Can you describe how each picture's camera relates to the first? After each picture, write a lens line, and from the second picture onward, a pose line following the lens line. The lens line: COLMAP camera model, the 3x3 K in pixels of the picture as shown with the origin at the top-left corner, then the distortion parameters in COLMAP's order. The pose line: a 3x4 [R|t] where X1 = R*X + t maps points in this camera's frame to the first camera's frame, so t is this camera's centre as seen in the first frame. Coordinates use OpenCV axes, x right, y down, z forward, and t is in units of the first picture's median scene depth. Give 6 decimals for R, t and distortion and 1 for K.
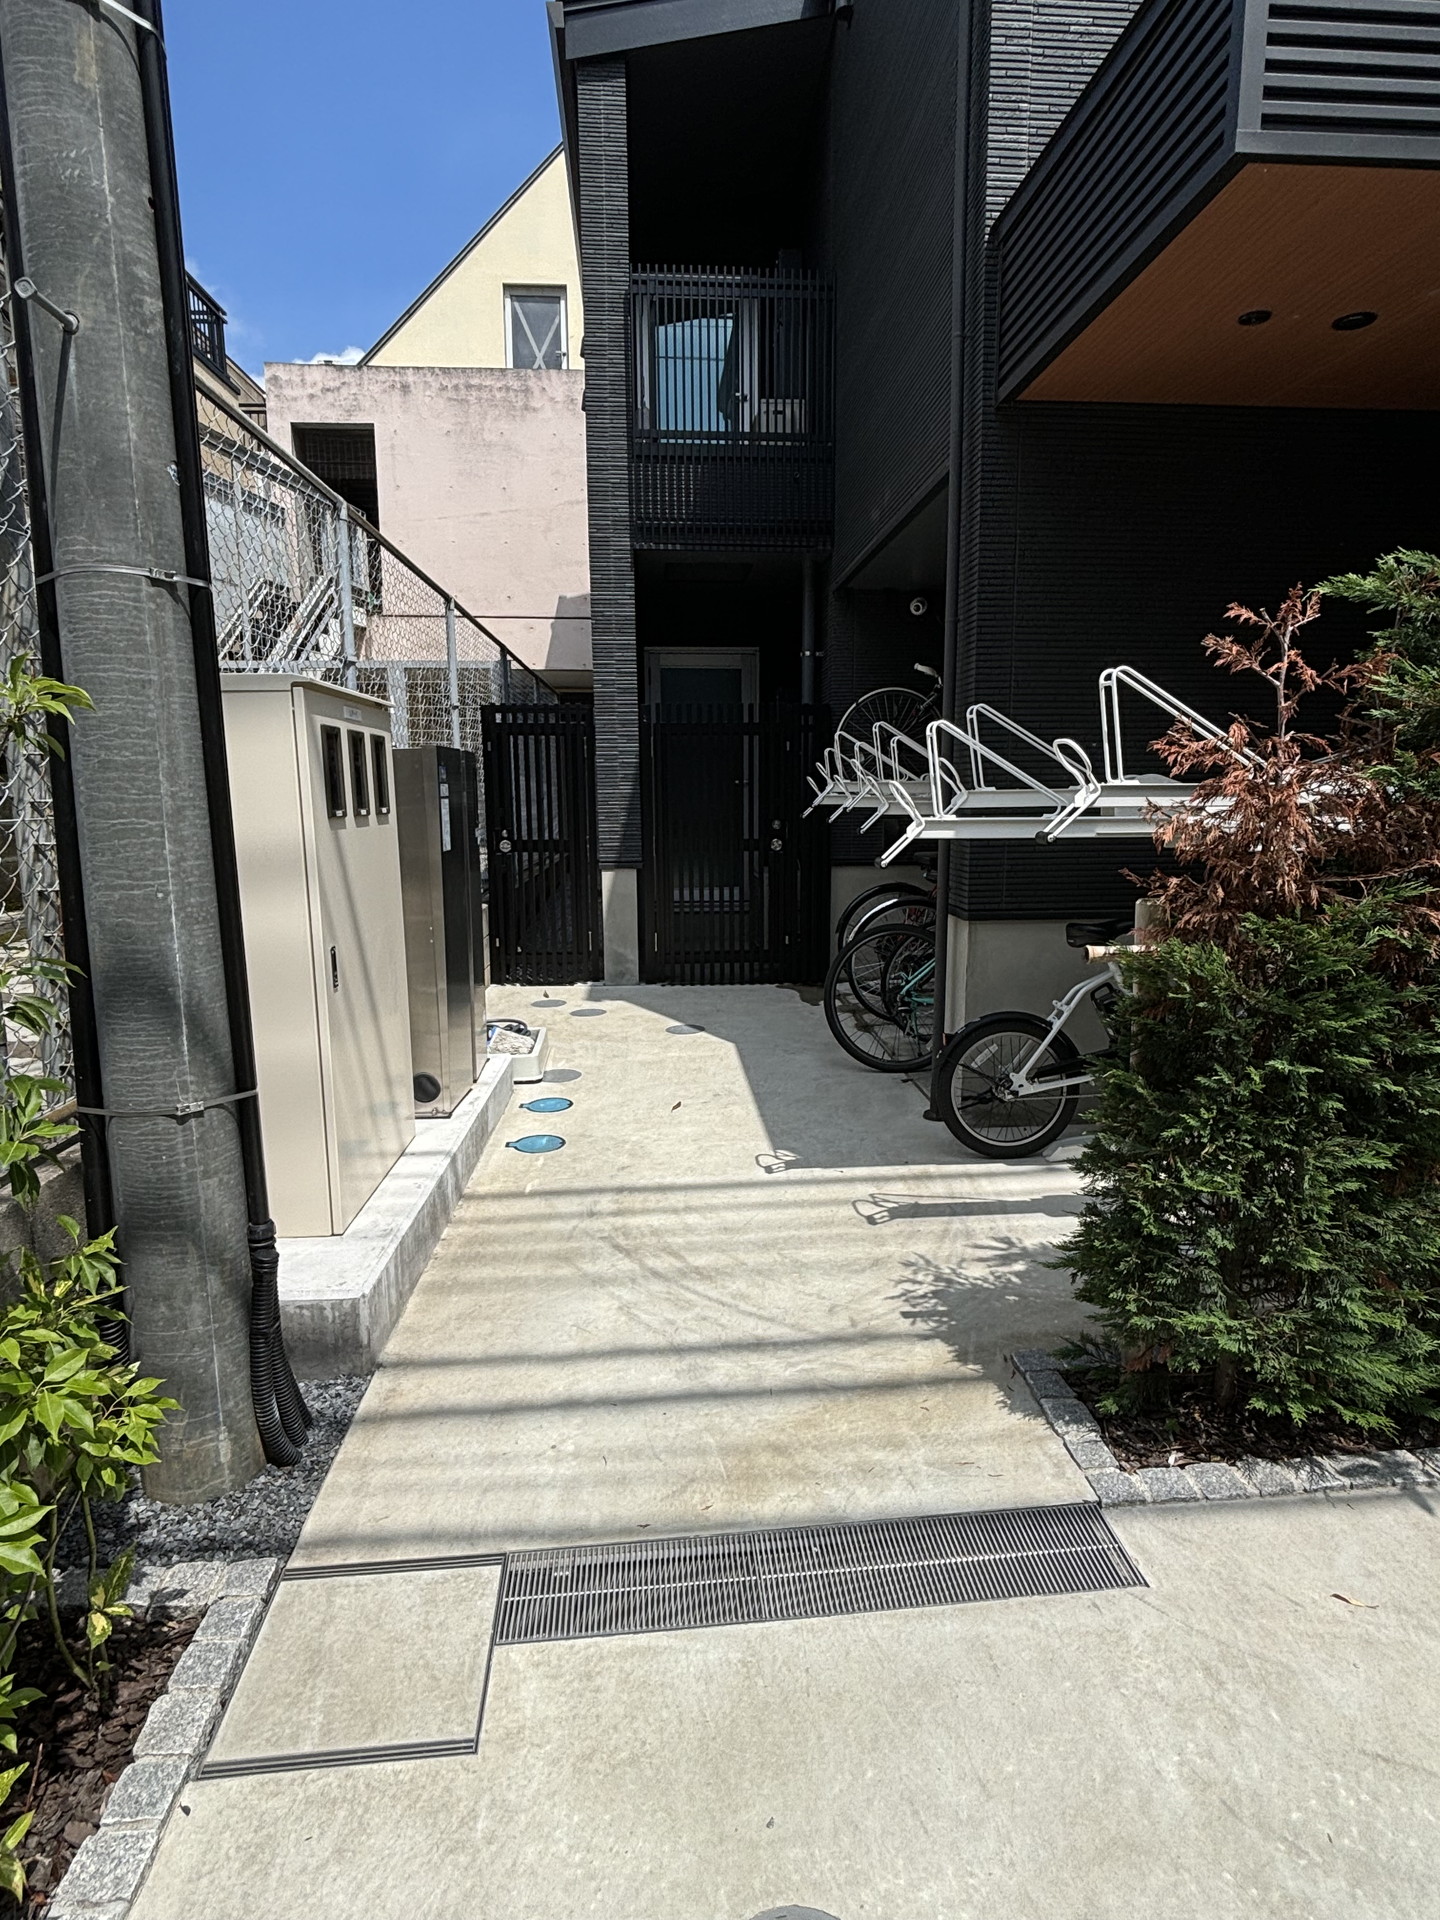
lens RADIAL K [[983.4, 0, 720.0], [0, 983.4, 960.0], [0, 0, 1]] dist [0.001552, -0.020156]
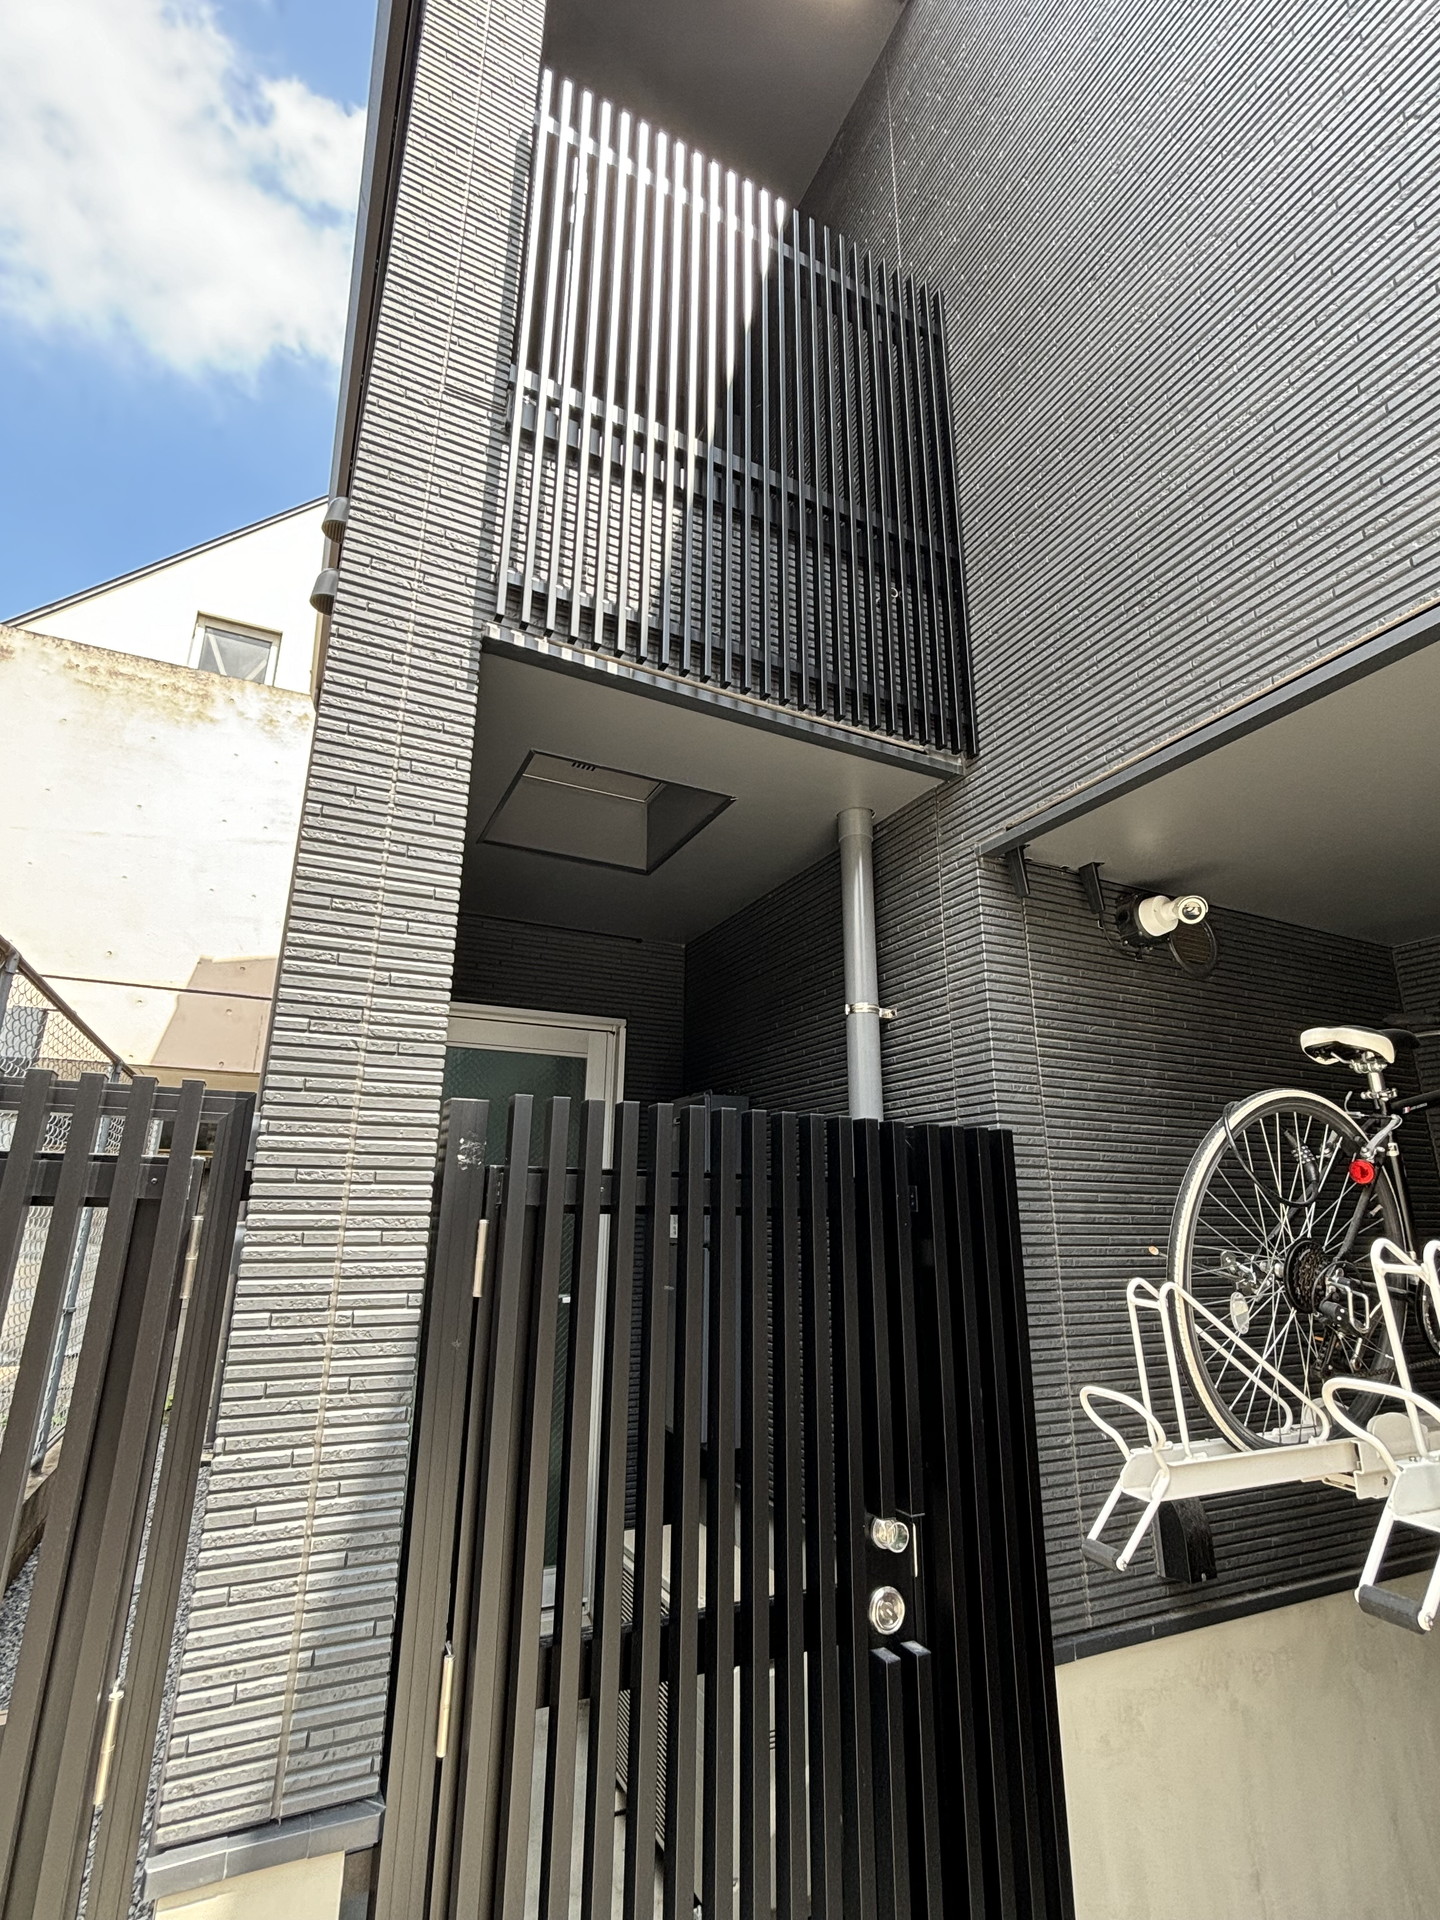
lens RADIAL K [[909.0, 0, 720.0], [0, 909.0, 960.0], [0, 0, 1]] dist [0.004225, 0.001073]
pose [[0.929083, 0.121172, 0.349459, -0.105948], [0.044808, 0.900982, -0.431537, -0.181468], [-0.367147, 0.416592, 0.831657, 0.742382]]
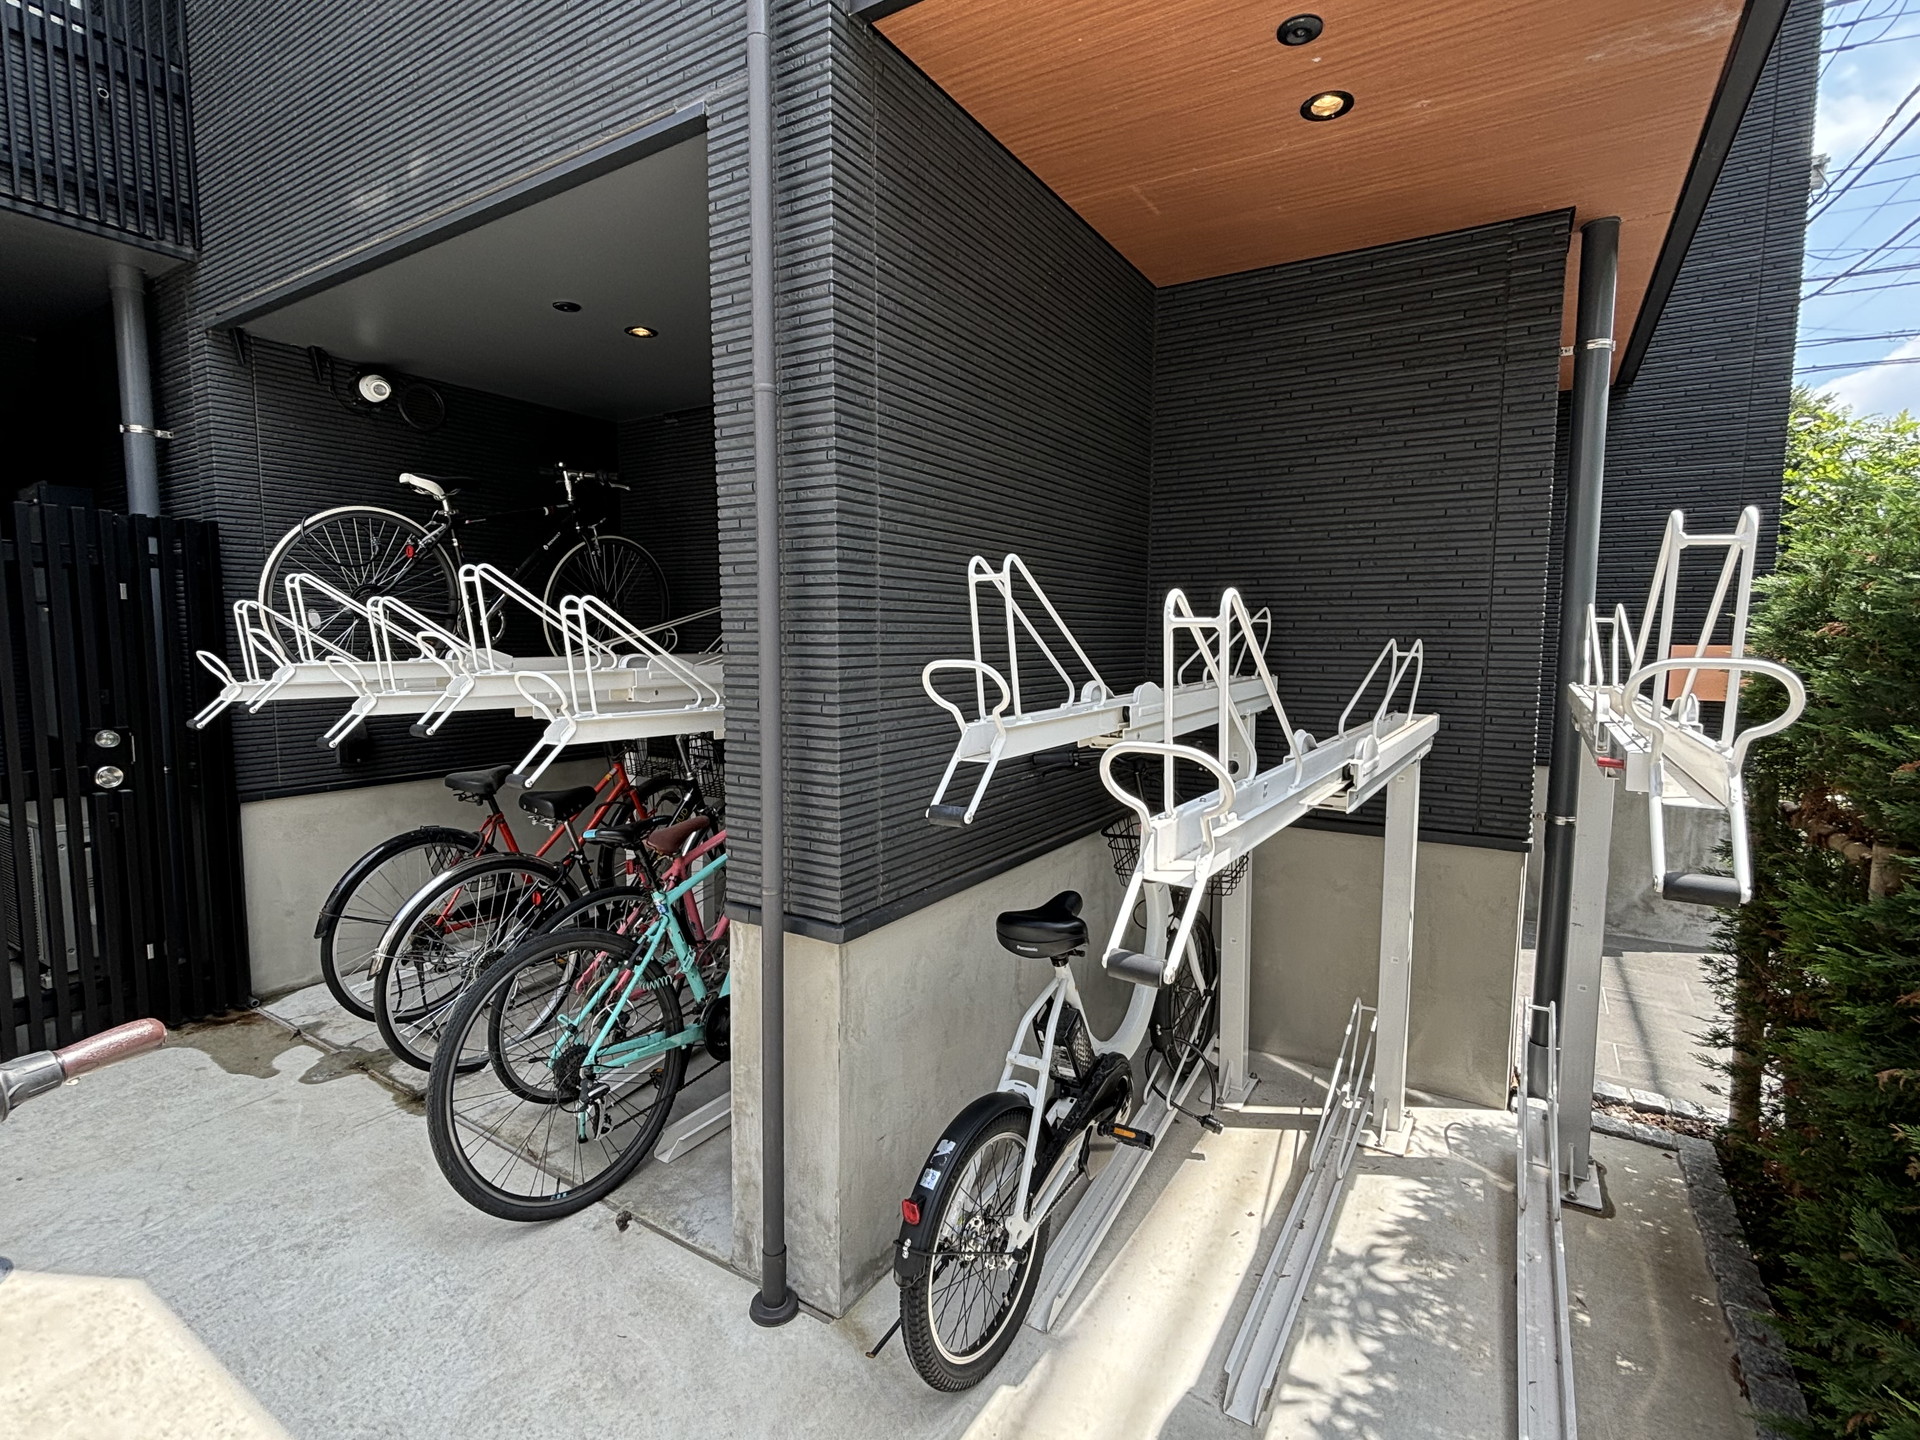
lens RADIAL K [[909.0, 0, 953.0], [0, 909.0, 727.8], [0, 0, 1]] dist [0.004225, 0.001073]
pose [[0.605993, -0.065808, 0.792743, -0.056728], [0.130930, 0.991232, -0.017801, -0.080199], [-0.784621, 0.114581, 0.609296, 0.363514]]
